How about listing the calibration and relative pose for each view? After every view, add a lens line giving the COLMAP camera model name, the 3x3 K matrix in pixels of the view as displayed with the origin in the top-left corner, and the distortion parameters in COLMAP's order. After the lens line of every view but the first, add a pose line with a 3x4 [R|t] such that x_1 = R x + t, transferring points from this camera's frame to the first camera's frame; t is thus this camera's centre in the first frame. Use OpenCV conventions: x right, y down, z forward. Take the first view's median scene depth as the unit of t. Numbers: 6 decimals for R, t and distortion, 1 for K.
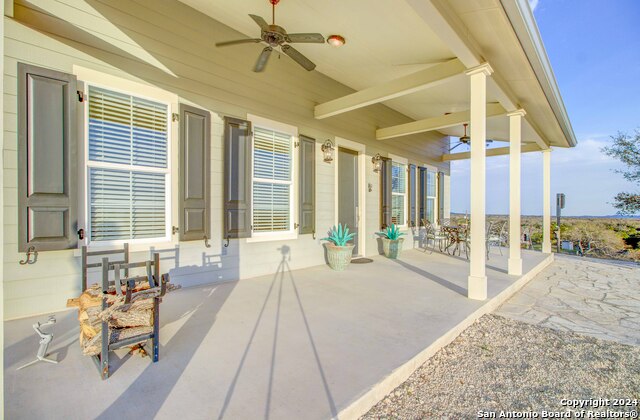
lens RADIAL K [[289.8, 0, 311.7], [0, 289.8, 208.7], [0, 0, 1]] dist [0.000369, 0.000036]
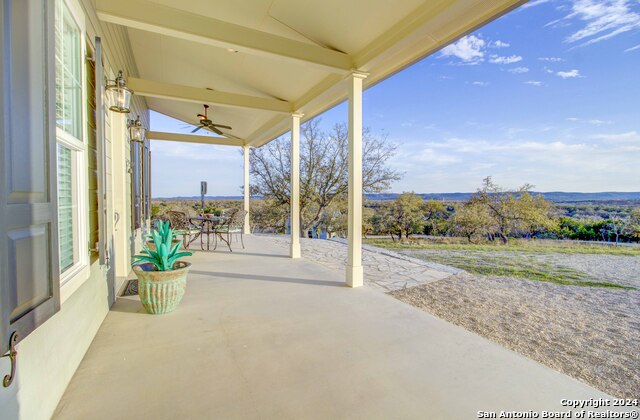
lens RADIAL K [[289.8, 0, 311.7], [0, 289.8, 208.7], [0, 0, 1]] dist [0.000369, 0.000036]
pose [[0.324862, -0.051302, 0.944369, -0.636136], [-0.007430, 0.998358, 0.056791, -0.055535], [-0.945732, -0.025466, 0.323948, 0.997716]]
